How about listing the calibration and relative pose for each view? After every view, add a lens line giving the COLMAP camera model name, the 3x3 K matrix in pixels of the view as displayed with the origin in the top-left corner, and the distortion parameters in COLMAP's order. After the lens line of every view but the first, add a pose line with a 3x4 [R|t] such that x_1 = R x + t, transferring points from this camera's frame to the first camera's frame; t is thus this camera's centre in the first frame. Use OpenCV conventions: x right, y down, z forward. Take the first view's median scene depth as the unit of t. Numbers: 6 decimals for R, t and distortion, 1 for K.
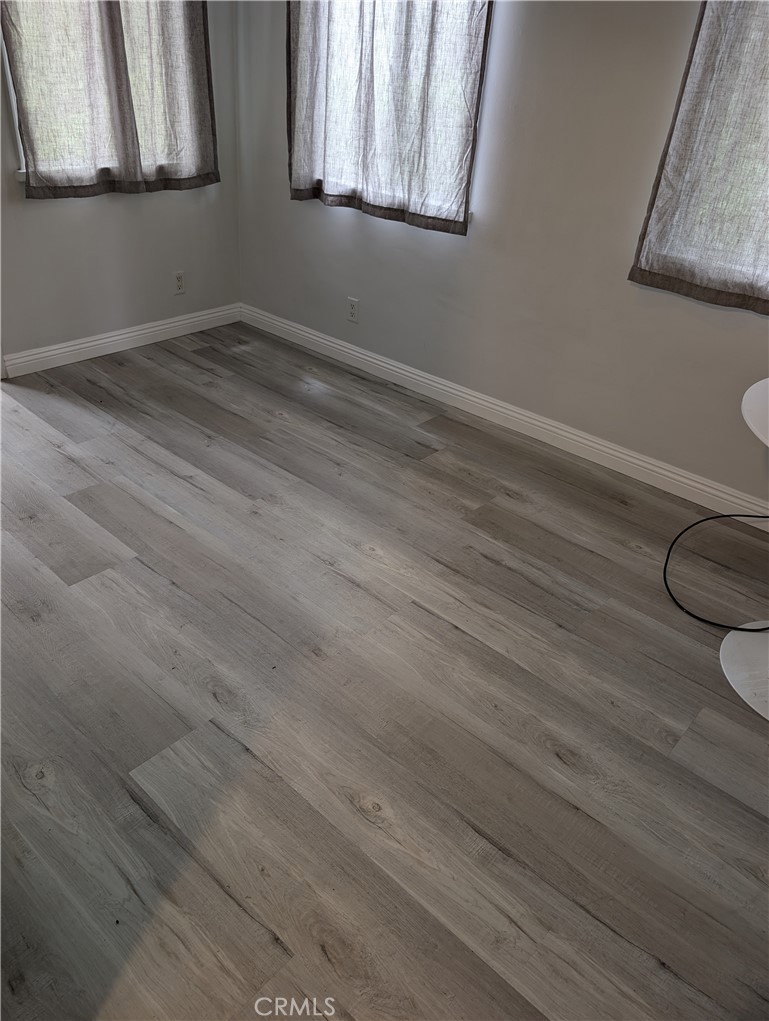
lens RADIAL K [[737.9, 0, 384.5], [0, 737.9, 510.5], [0, 0, 1]] dist [0.012265, -0.008214]
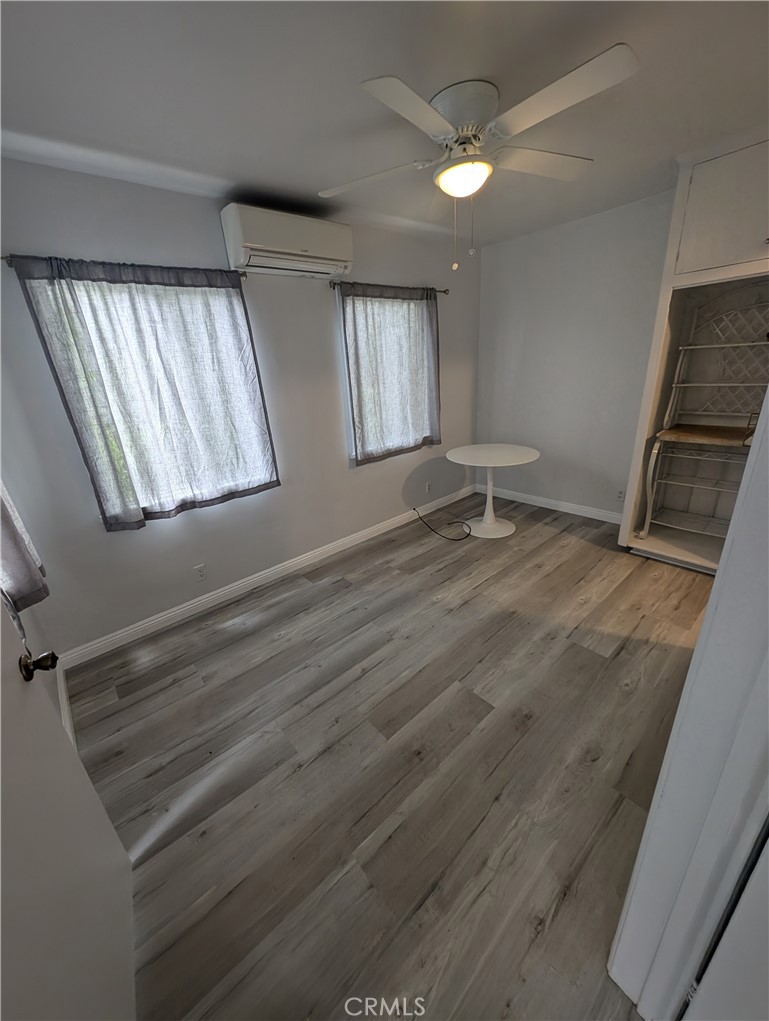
lens RADIAL K [[379.1, 0, 384.5], [0, 379.1, 510.5], [0, 0, 1]] dist [0.012551, -0.000374]
pose [[0.118181, -0.428921, 0.895578, -0.831089], [0.590578, 0.755409, 0.283856, -0.496087], [-0.798280, 0.495362, 0.342586, 0.560985]]
